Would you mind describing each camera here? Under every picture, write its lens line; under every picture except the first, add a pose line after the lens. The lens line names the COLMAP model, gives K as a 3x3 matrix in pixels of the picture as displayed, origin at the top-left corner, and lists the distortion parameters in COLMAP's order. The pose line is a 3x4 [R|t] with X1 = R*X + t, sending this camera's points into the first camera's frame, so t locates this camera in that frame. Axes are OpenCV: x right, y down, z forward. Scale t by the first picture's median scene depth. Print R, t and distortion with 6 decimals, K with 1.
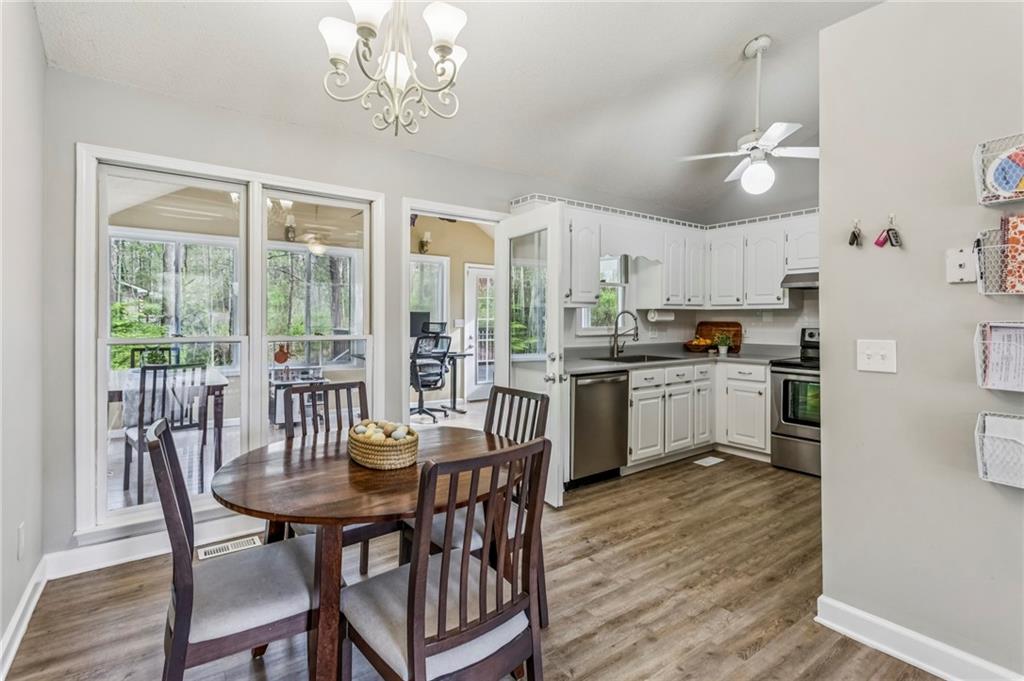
lens RADIAL K [[481.6, 0, 509.7], [0, 481.6, 320.0], [0, 0, 1]] dist [-0.000009, -0.000031]
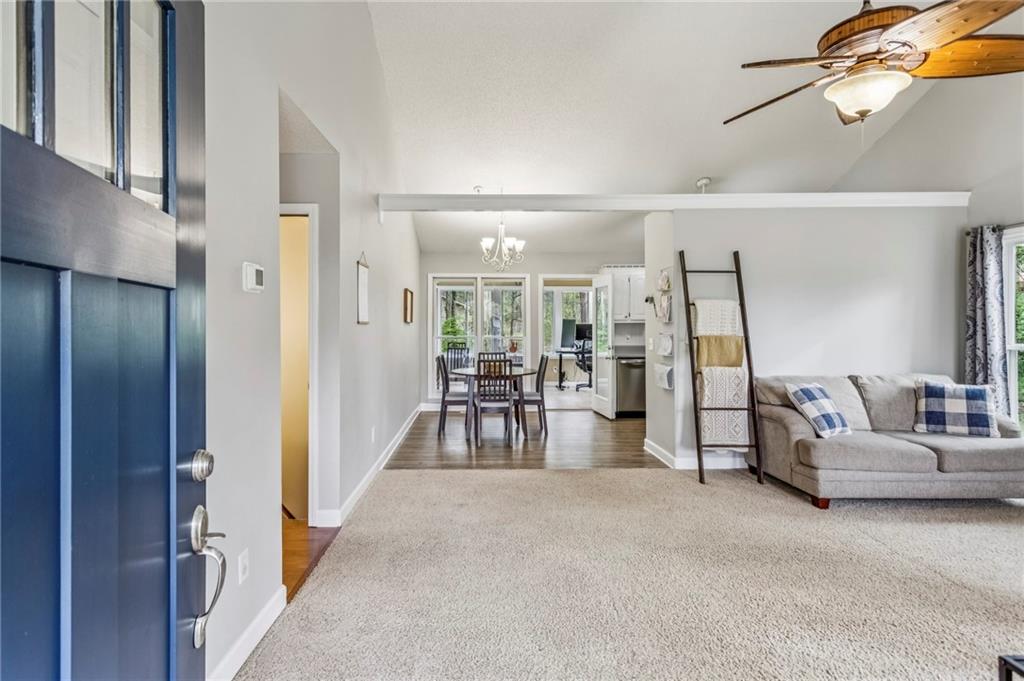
lens RADIAL K [[485.3, 0, 508.8], [0, 485.3, 337.3], [0, 0, 1]] dist [-0.000768, -0.000057]
pose [[0.835441, 0.012293, -0.549442, 0.636263], [-0.005909, 0.999893, 0.013385, 0.004528], [0.549548, -0.007936, 0.835425, -0.672416]]
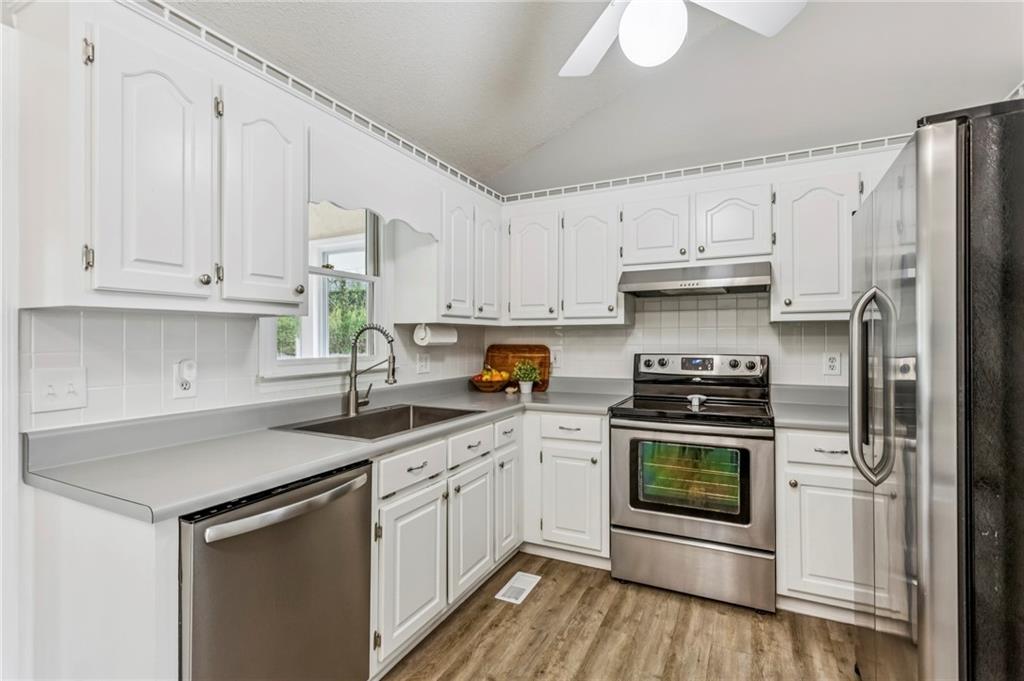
lens RADIAL K [[485.3, 0, 508.8], [0, 485.3, 337.3], [0, 0, 1]] dist [-0.000768, -0.000057]
pose [[0.890427, -0.000144, 0.455127, 0.134134], [0.004434, 0.999955, -0.008358, -0.001057], [-0.455105, 0.009460, 0.890387, 0.469450]]
